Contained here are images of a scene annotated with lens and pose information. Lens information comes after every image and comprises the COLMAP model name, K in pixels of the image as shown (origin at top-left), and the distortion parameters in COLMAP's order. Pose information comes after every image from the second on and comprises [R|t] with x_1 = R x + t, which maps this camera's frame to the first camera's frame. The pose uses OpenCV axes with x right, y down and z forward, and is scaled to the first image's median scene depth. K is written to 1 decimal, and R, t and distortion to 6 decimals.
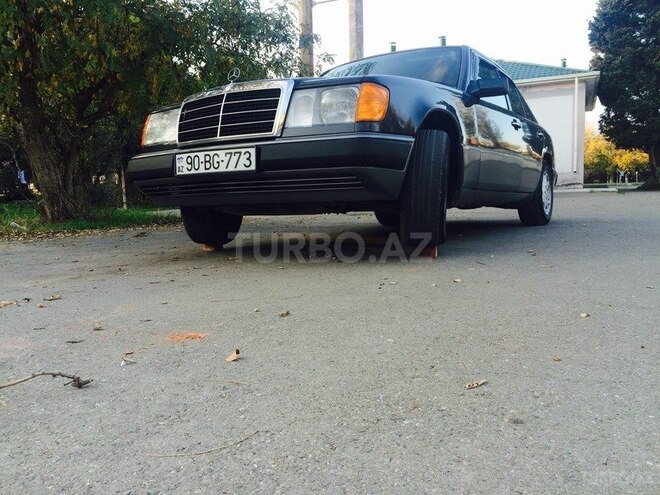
lens RADIAL K [[569.0, 0, 329.9], [0, 569.0, 244.8], [0, 0, 1]] dist [0.068292, -0.075176]
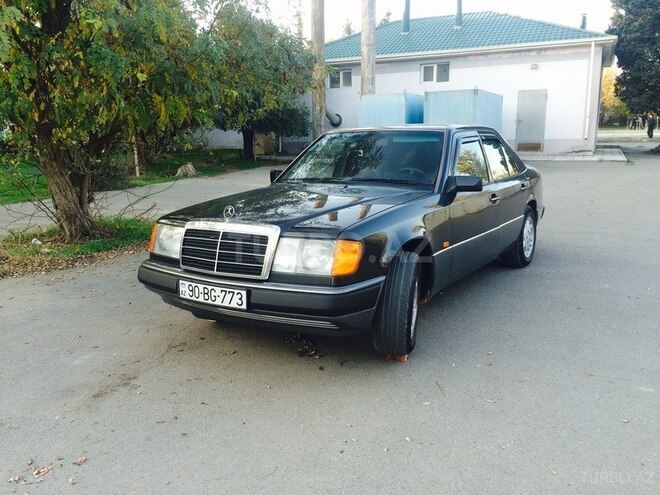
lens RADIAL K [[569.0, 0, 331.7], [0, 569.0, 244.9], [0, 0, 1]] dist [0.068292, -0.075176]
pose [[0.999710, 0.014125, -0.019504, 0.060727], [-0.011795, 0.993318, 0.114802, -0.369492], [0.020996, -0.114538, 0.993197, -0.132663]]
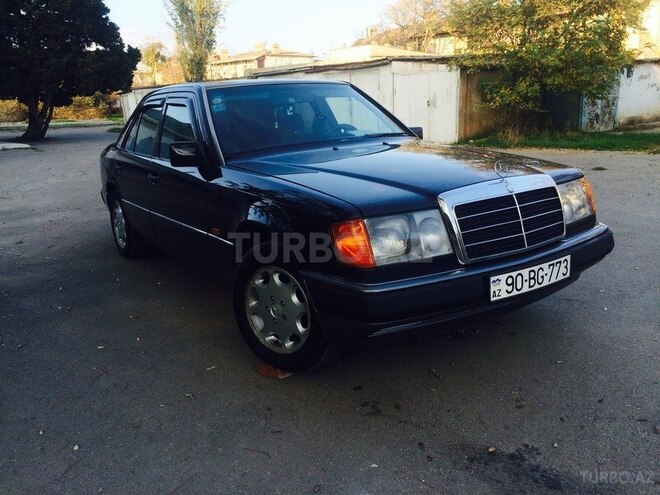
lens RADIAL K [[569.0, 0, 330.5], [0, 569.0, 247.1], [0, 0, 1]] dist [0.068292, -0.075176]
pose [[0.428356, -0.210193, 0.878823, -1.060754], [0.104254, 0.977570, 0.182996, -0.369981], [-0.897576, 0.013233, 0.440662, 0.865584]]
